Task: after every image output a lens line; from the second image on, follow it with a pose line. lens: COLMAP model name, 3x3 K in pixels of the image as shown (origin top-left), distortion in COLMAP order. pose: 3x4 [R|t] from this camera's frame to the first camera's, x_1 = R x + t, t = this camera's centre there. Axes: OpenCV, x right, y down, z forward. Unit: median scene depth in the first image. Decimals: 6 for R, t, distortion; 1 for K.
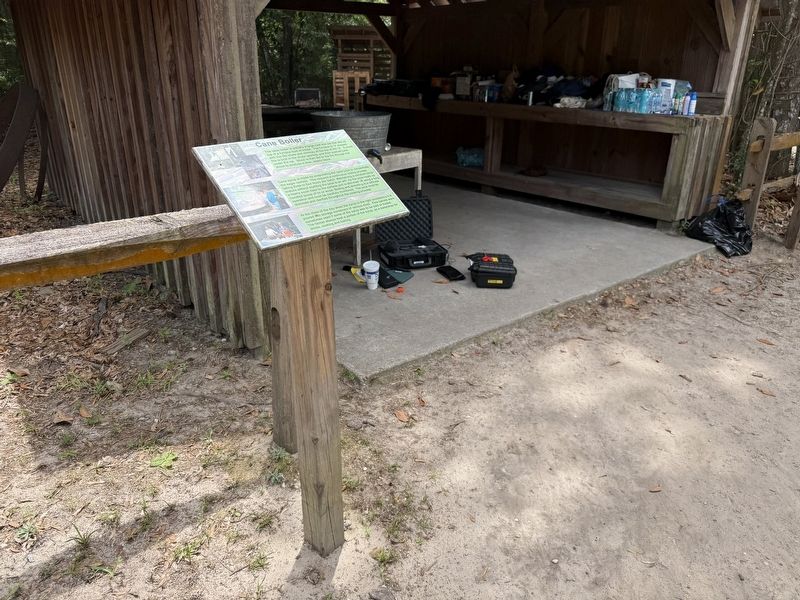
lens RADIAL K [[567.0, 0, 405.9], [0, 567.0, 295.6], [0, 0, 1]] dist [0.131405, -0.201635]
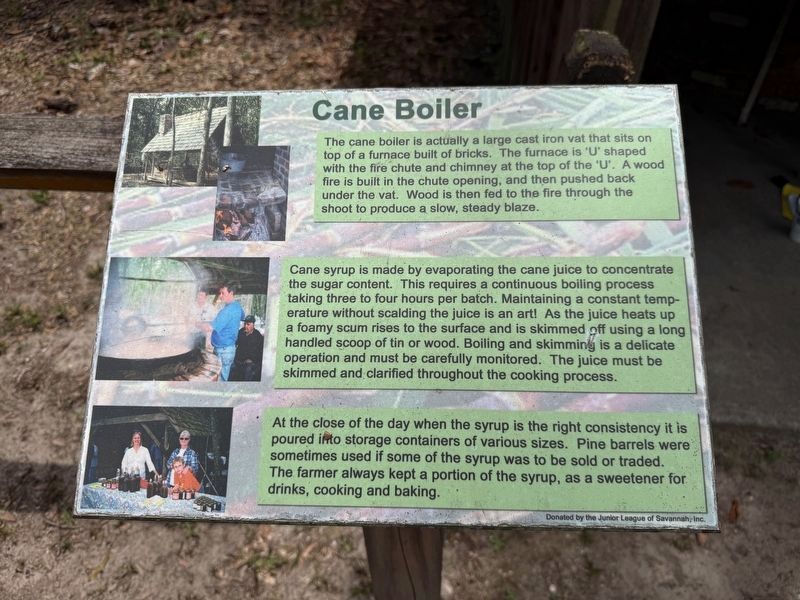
lens RADIAL K [[567.0, 0, 405.9], [0, 567.0, 295.6], [0, 0, 1]] dist [0.131405, -0.201635]
pose [[0.703823, 0.477428, -0.526019, -0.003556], [-0.260183, 0.862276, 0.434493, -0.157163], [0.661013, -0.168945, 0.731108, 0.378628]]
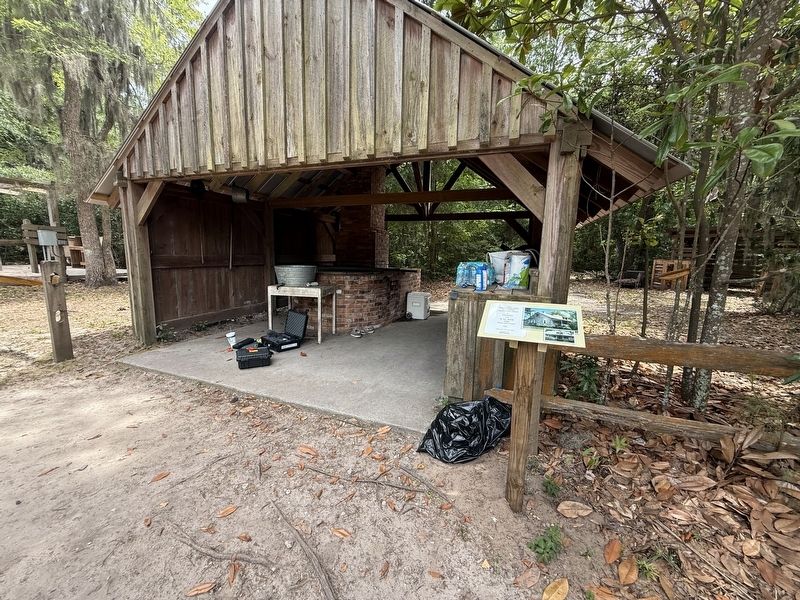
lens RADIAL K [[317.0, 0, 400.0], [0, 317.0, 300.0], [0, 0, 1]] dist [0.001741, 0.000239]
pose [[0.484532, 0.114193, -0.867288, 1.570478], [-0.334066, 0.940455, -0.062808, -0.396374], [0.808473, 0.320164, 0.493829, 1.179008]]
